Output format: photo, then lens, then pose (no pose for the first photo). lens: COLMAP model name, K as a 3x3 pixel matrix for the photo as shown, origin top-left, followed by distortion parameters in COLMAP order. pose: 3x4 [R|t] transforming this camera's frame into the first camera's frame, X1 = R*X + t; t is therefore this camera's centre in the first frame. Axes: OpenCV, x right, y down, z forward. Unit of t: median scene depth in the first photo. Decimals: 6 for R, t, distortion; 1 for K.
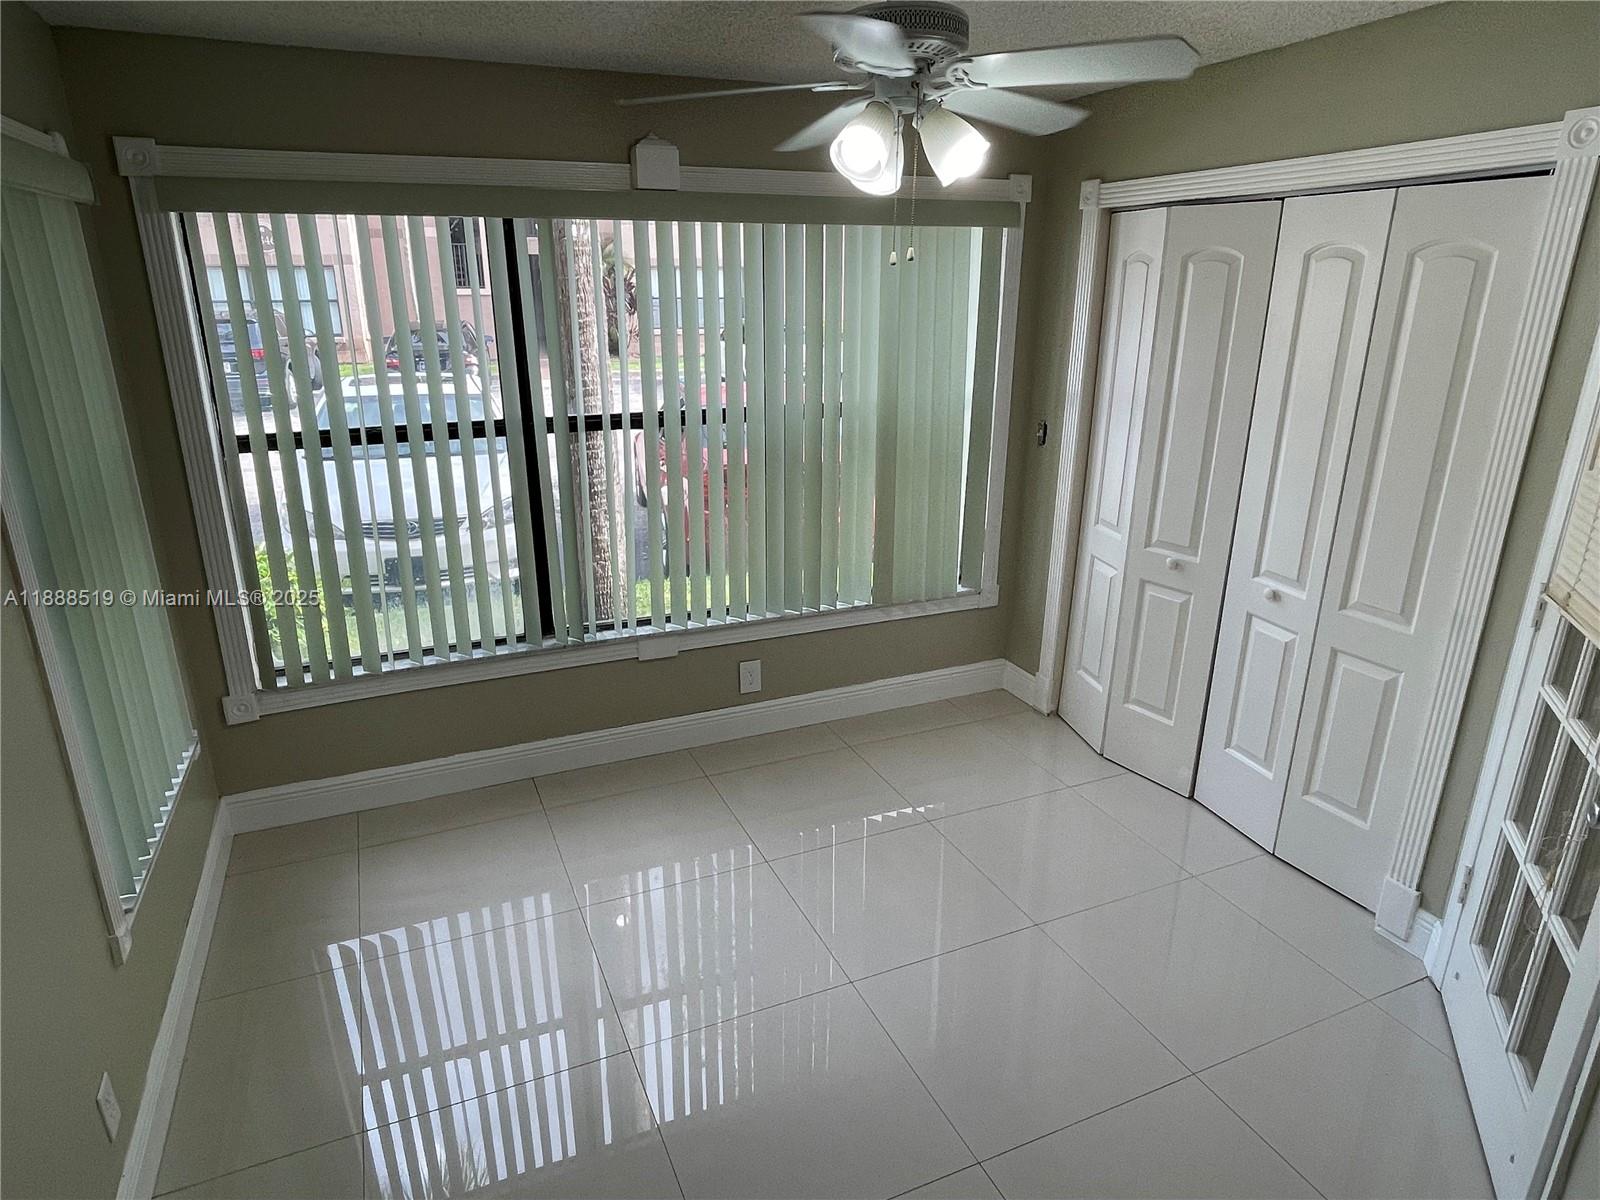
lens RADIAL K [[953.6, 0, 799.1], [0, 953.6, 606.7], [0, 0, 1]] dist [-0.008476, -0.001167]
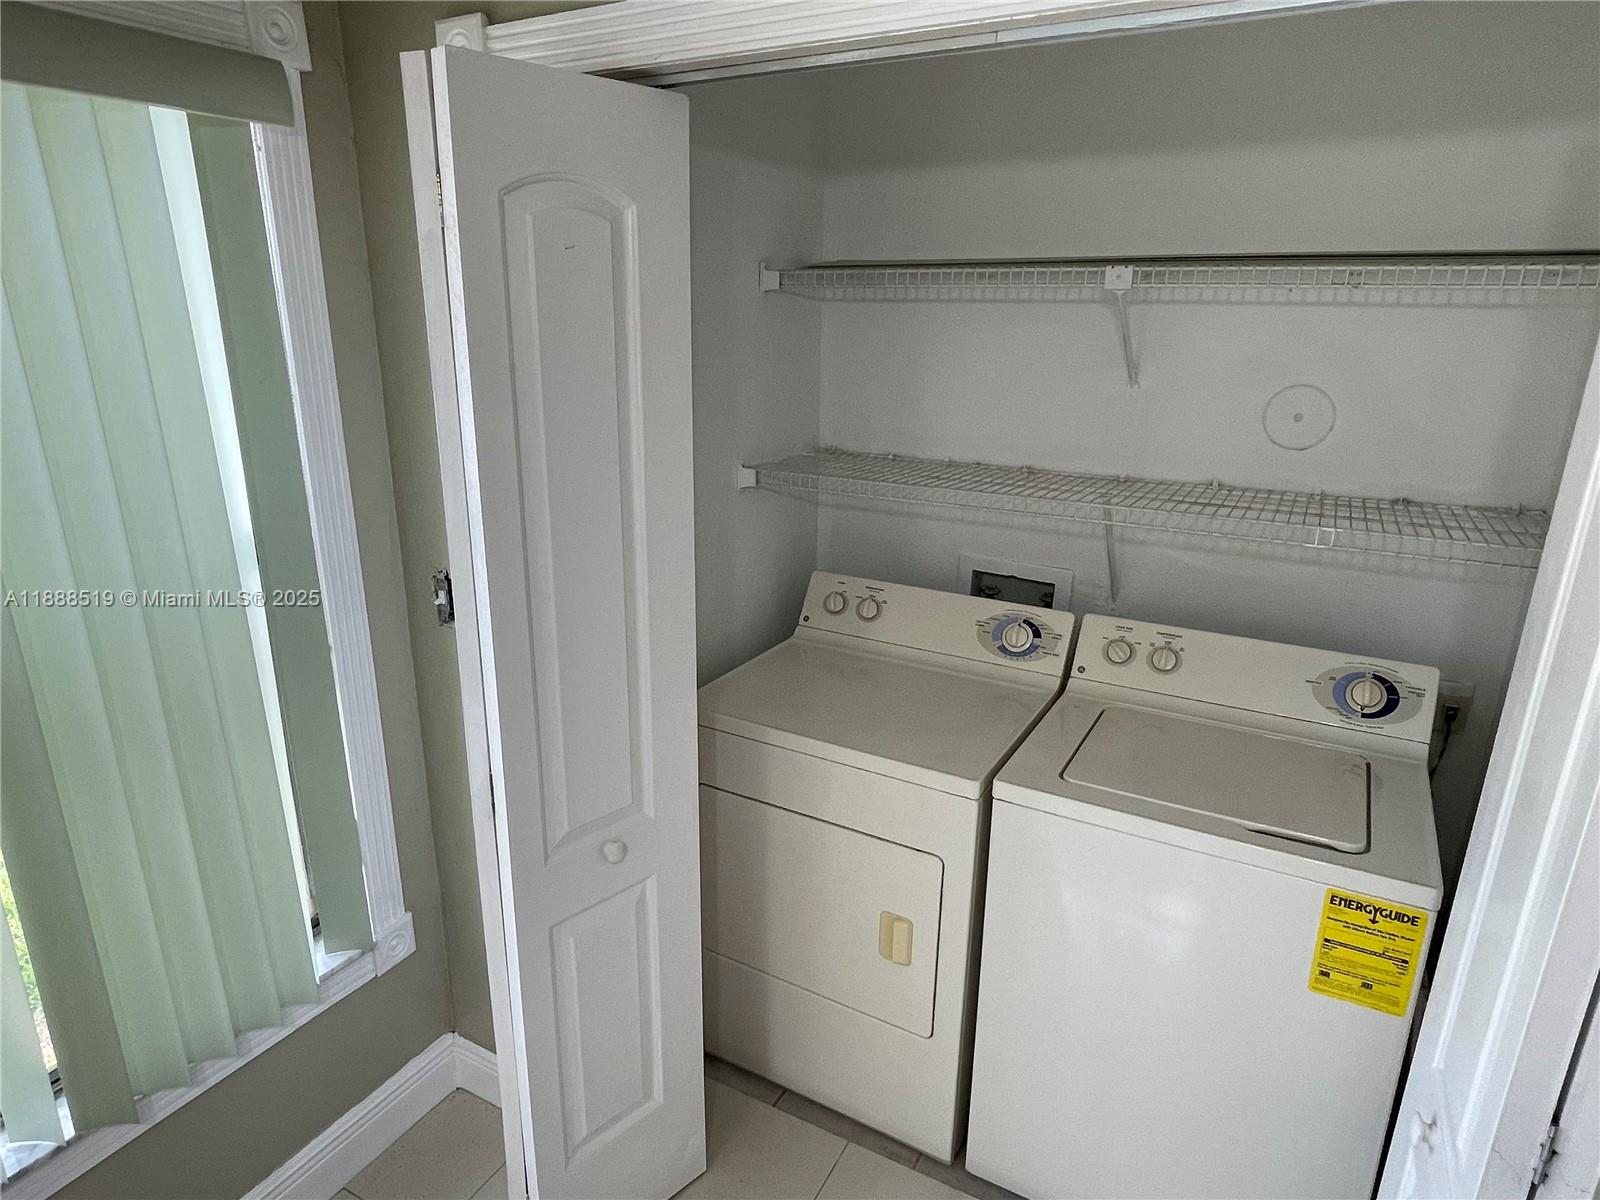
lens RADIAL K [[953.6, 0, 799.0], [0, 953.6, 603.0], [0, 0, 1]] dist [-0.008476, -0.001167]
pose [[0.787991, -0.181656, 0.588278, 0.114600], [0.188076, 0.980832, 0.050949, -0.162952], [-0.586257, 0.070494, 0.807053, 0.508486]]
